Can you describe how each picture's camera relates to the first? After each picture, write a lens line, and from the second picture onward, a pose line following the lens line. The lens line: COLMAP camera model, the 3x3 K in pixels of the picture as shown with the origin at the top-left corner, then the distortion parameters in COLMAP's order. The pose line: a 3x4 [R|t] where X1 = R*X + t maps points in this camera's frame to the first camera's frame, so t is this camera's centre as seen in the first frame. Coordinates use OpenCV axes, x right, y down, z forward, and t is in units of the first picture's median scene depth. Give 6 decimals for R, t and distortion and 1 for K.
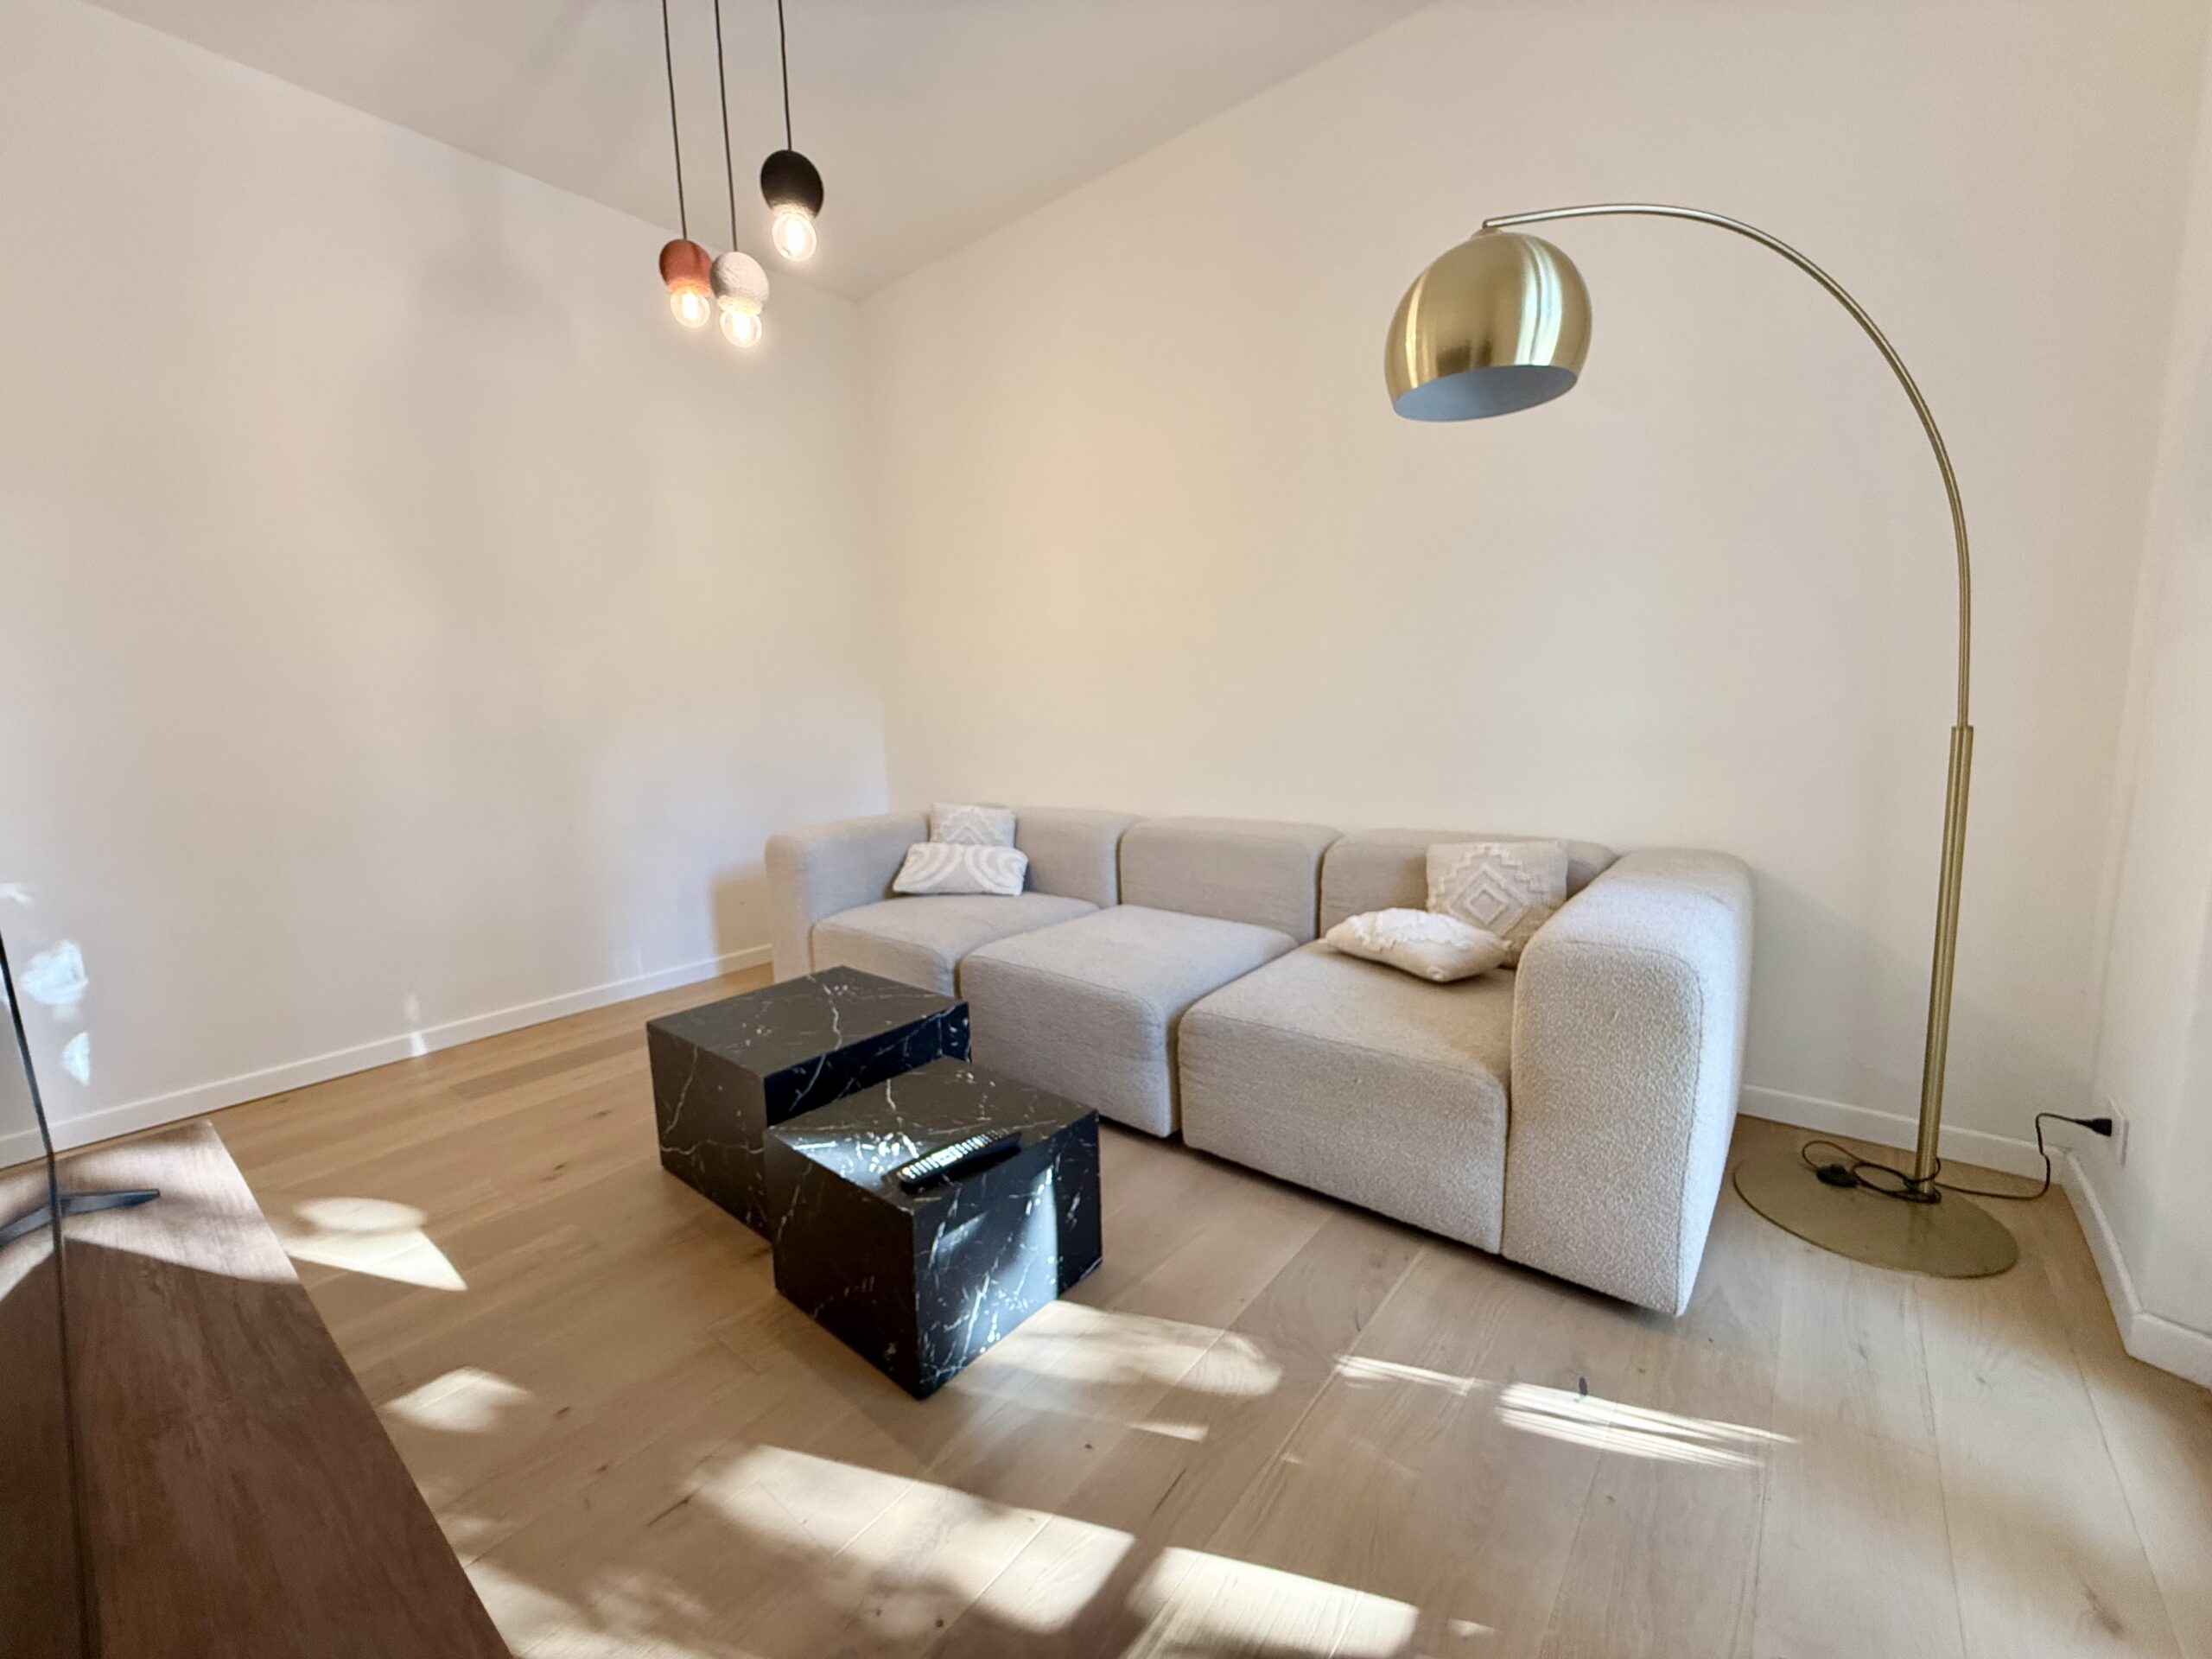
lens RADIAL K [[877.0, 0, 1097.8], [0, 877.0, 829.4], [0, 0, 1]] dist [0.000514, -0.000120]
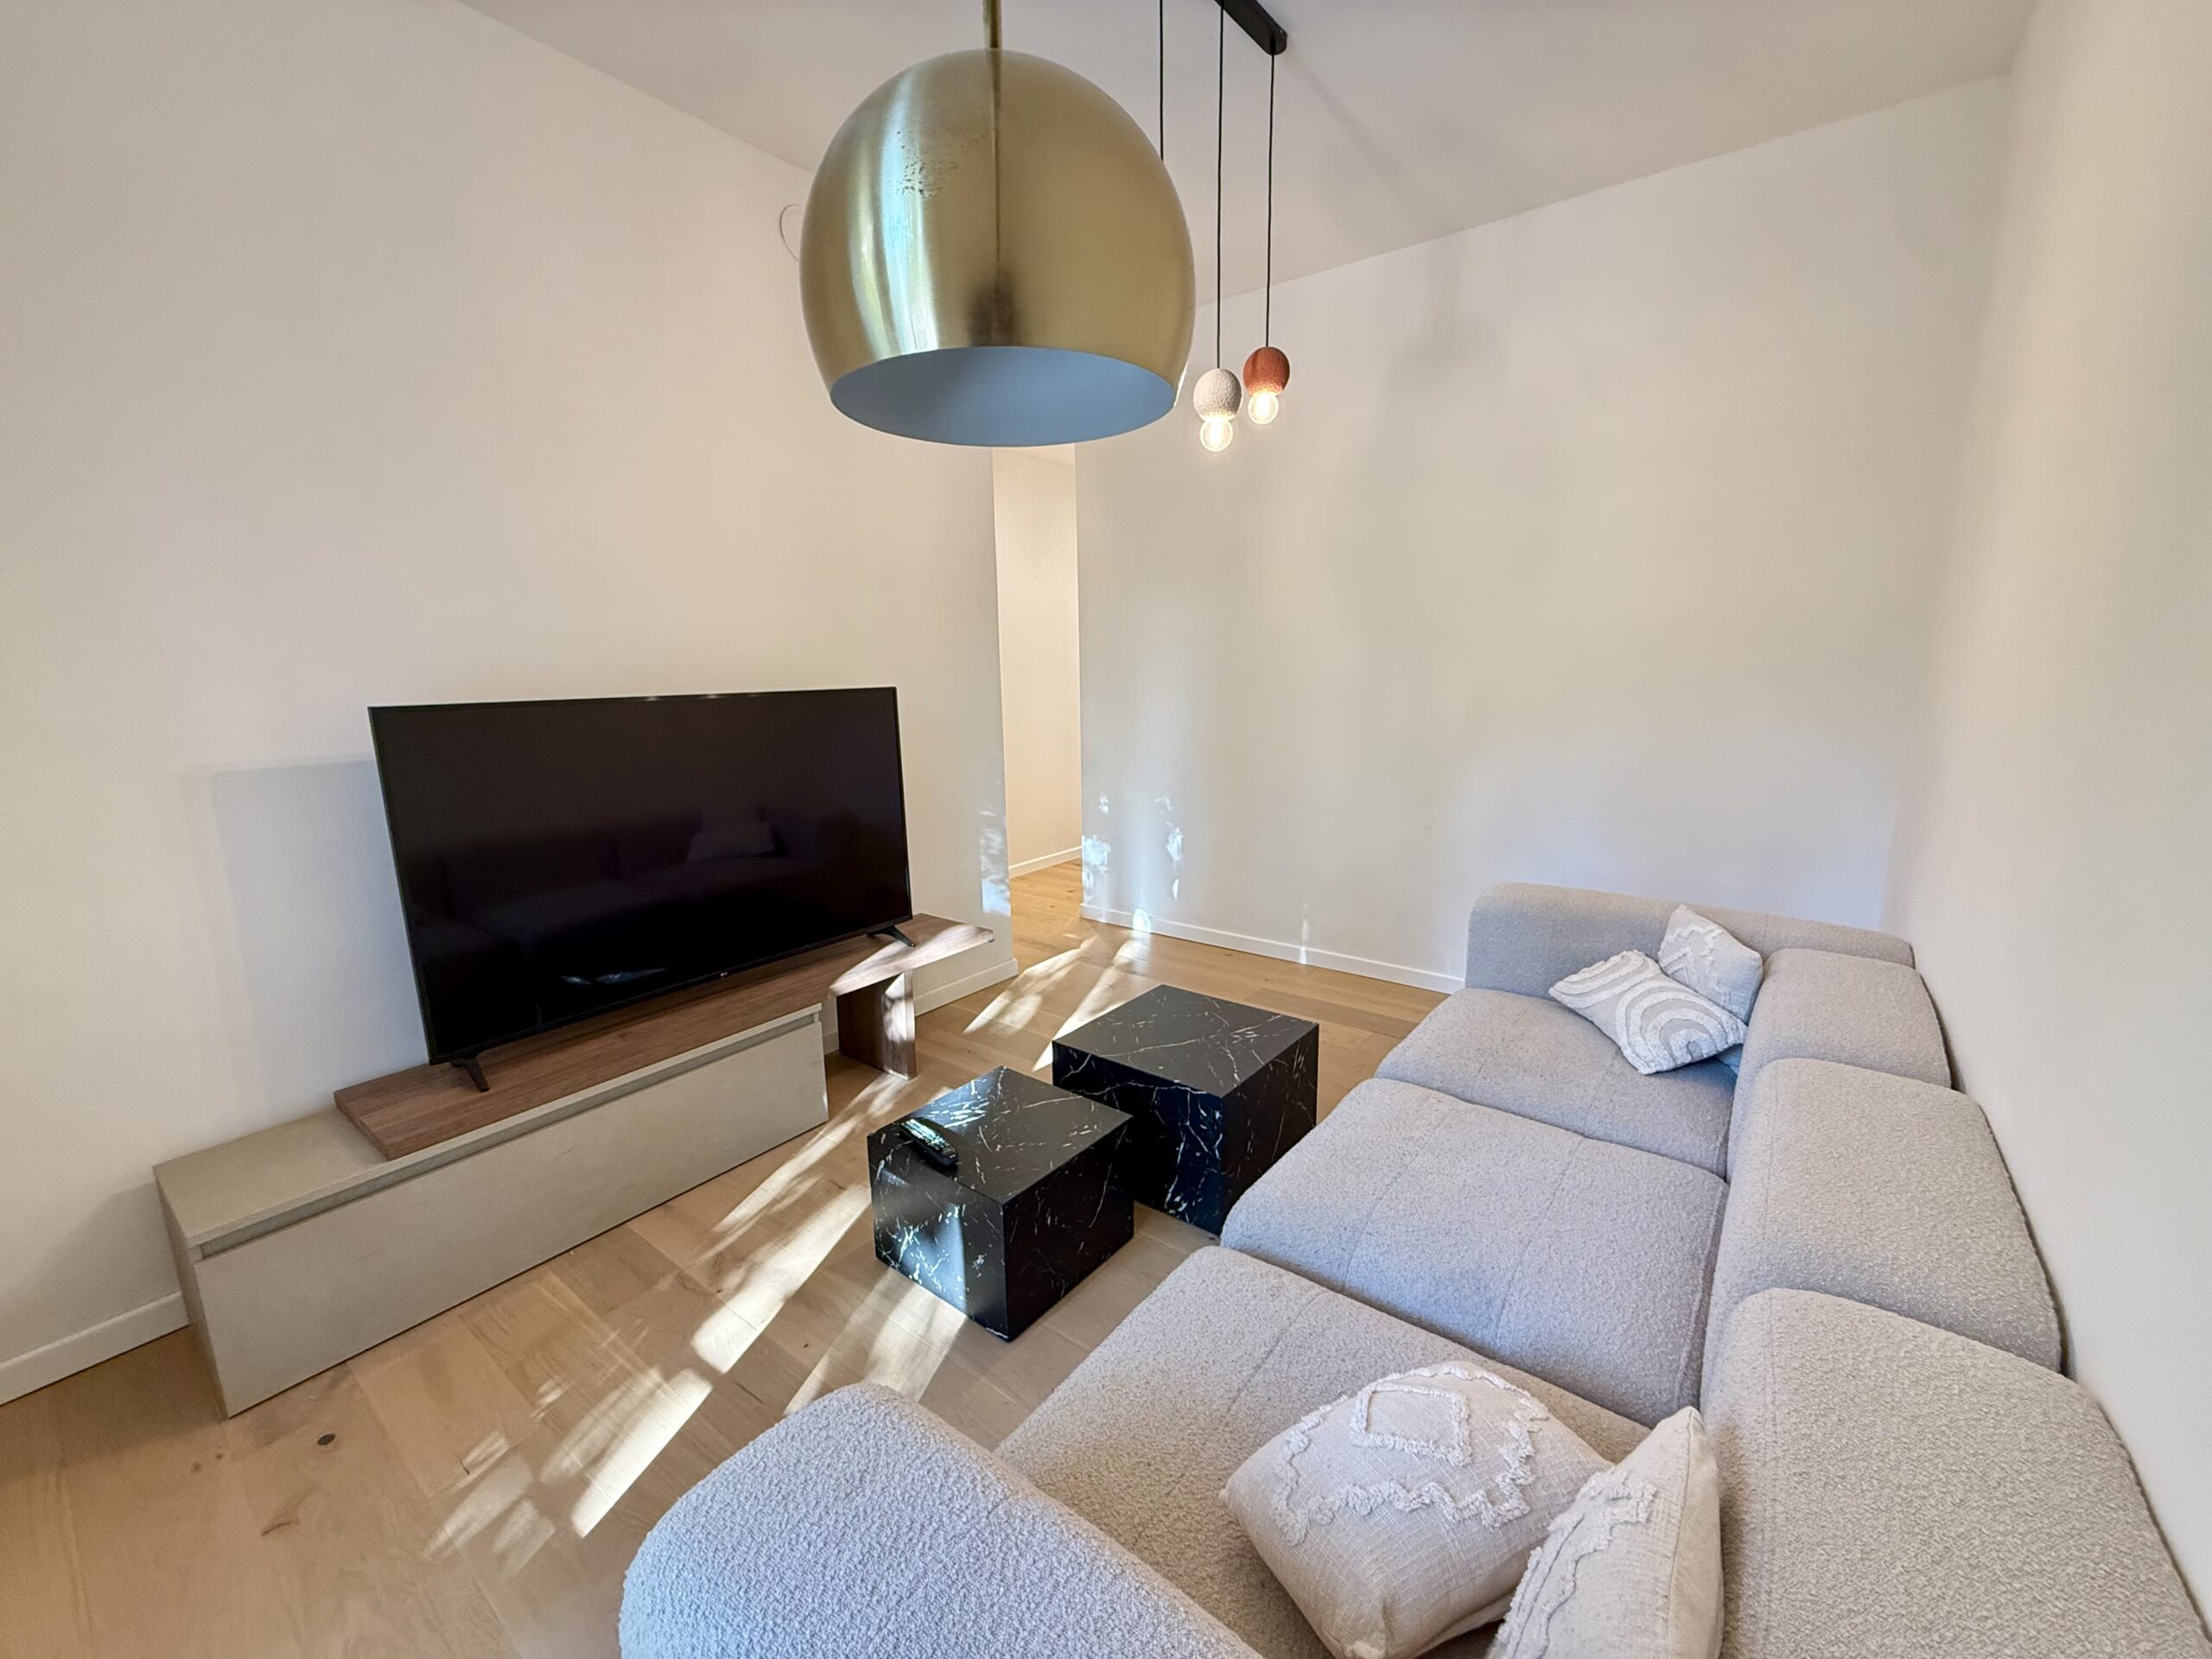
lens RADIAL K [[877.0, 0, 1097.8], [0, 877.0, 829.4], [0, 0, 1]] dist [0.000514, -0.000120]
pose [[0.033552, 0.214929, -0.976053, 0.828728], [-0.127409, 0.969555, 0.209118, -0.312236], [0.991283, 0.117341, 0.059915, 0.888264]]
